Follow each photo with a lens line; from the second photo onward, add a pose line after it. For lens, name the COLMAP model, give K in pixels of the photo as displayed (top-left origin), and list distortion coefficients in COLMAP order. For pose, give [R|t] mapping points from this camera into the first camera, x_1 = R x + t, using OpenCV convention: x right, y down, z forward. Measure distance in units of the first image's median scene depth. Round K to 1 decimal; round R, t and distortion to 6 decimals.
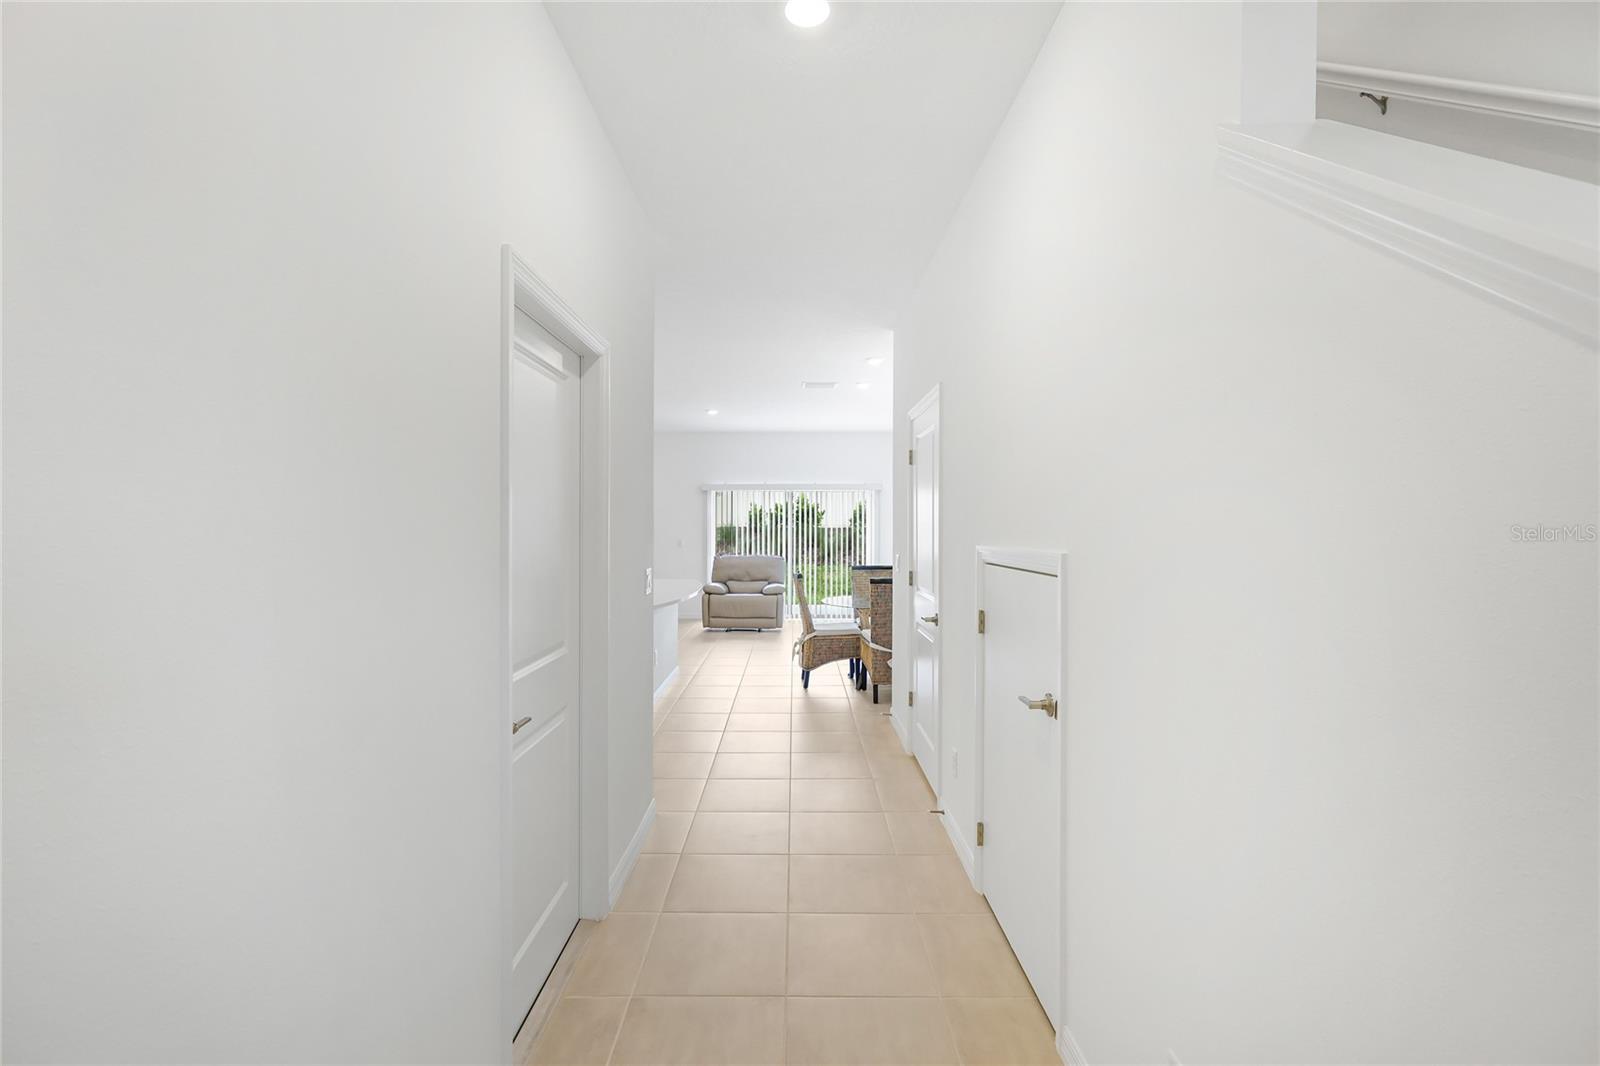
lens RADIAL K [[718.2, 0, 800.0], [0, 718.2, 531.7], [0, 0, 1]] dist [0.003095, -0.000010]
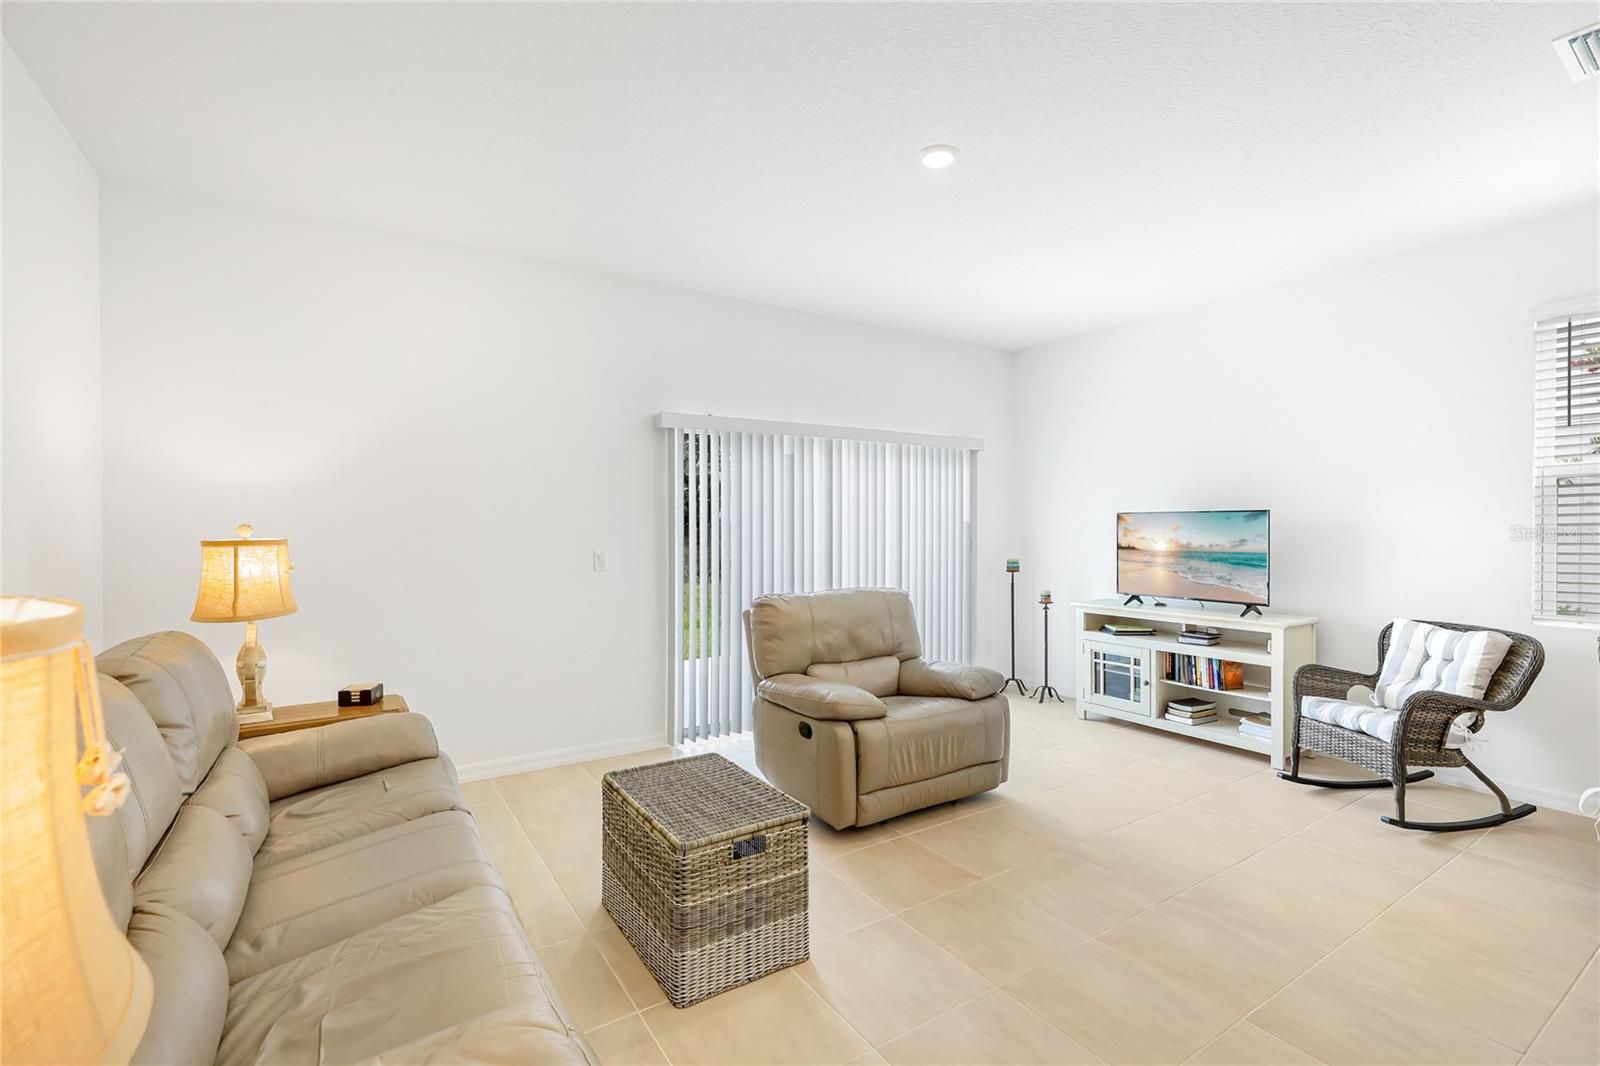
lens RADIAL K [[718.2, 0, 806.1], [0, 718.2, 531.5], [0, 0, 1]] dist [0.003095, -0.000010]
pose [[0.835226, -0.009816, 0.549819, -0.304766], [0.006967, 0.999949, 0.007269, -0.000120], [-0.549863, -0.002241, 0.835252, 0.732597]]
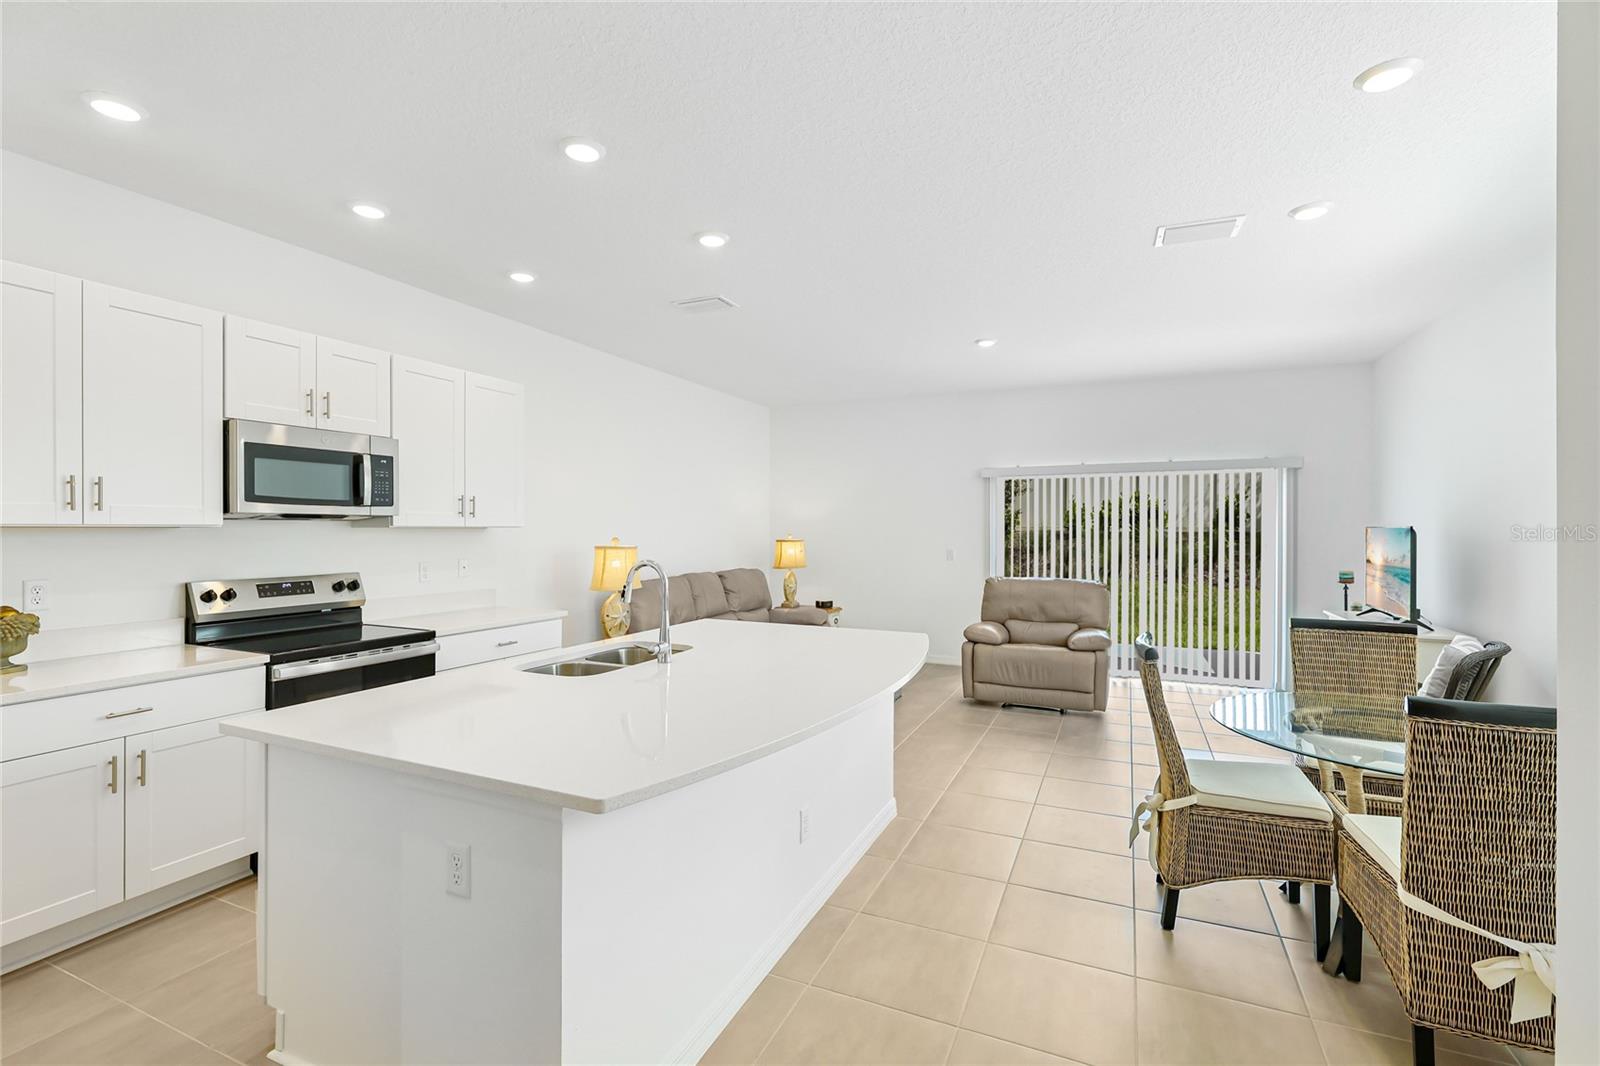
lens RADIAL K [[718.2, 0, 809.6], [0, 718.2, 534.2], [0, 0, 1]] dist [0.003095, -0.000010]
pose [[0.912596, -0.000723, -0.408863, -0.007668], [0.000440, 1.000000, -0.000786, -0.002411], [0.408863, 0.000537, 0.912596, 0.403969]]
